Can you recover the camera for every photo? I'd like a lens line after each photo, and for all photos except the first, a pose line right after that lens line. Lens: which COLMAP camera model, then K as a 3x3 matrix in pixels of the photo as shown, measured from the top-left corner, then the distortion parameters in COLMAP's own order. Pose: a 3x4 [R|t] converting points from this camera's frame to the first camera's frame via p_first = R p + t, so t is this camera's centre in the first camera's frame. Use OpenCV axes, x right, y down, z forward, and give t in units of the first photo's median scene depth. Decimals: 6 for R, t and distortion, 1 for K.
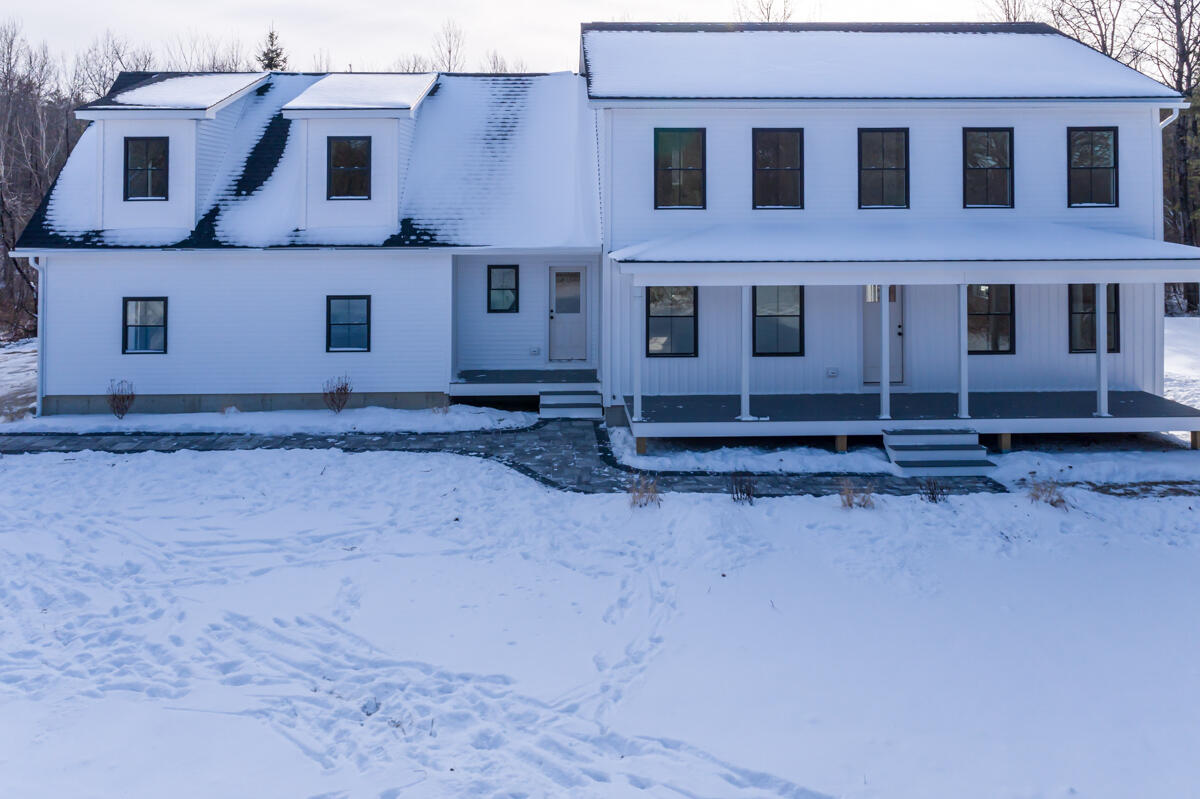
lens RADIAL K [[828.7, 0, 582.4], [0, 828.7, 237.1], [0, 0, 1]] dist [-0.006838, -0.002693]
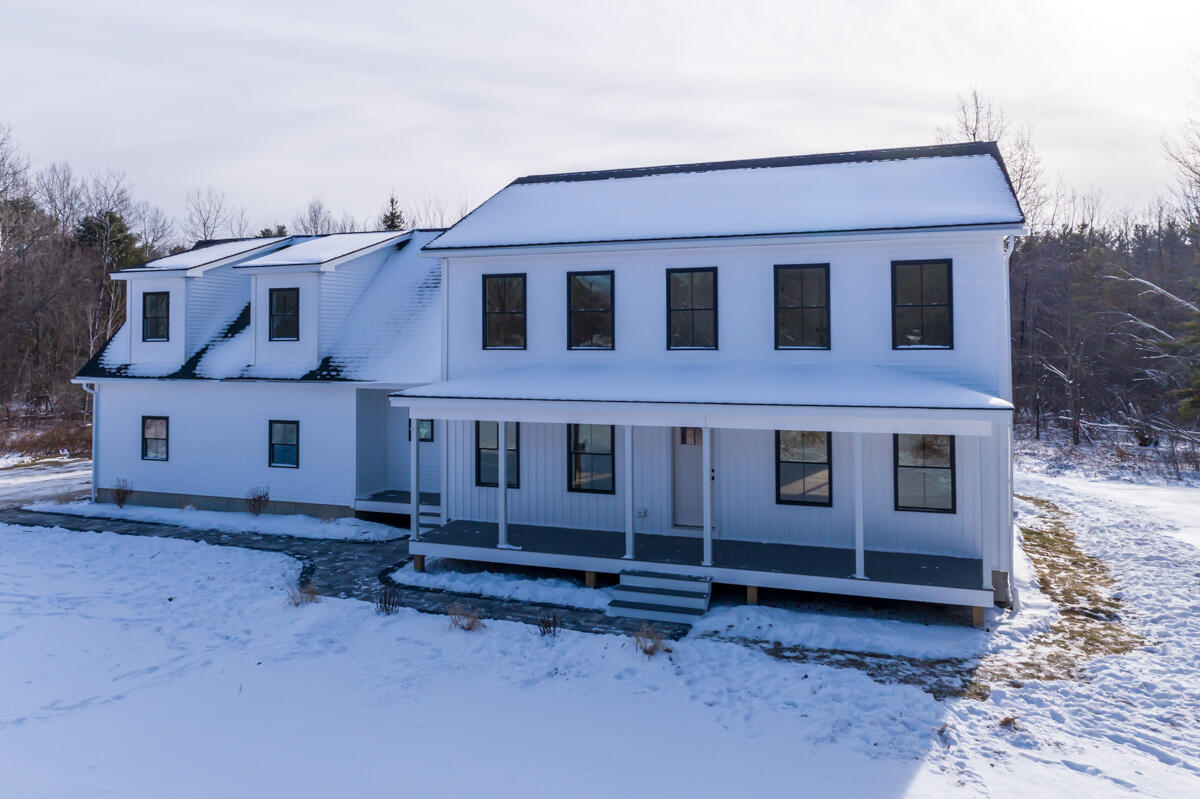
lens RADIAL K [[828.7, 0, 559.2], [0, 828.7, 354.5], [0, 0, 1]] dist [-0.006838, -0.002693]
pose [[0.934152, 0.005530, -0.356831, 0.547307], [-0.014995, 0.999605, -0.023764, -0.002708], [0.356559, 0.027550, 0.933867, 0.019268]]
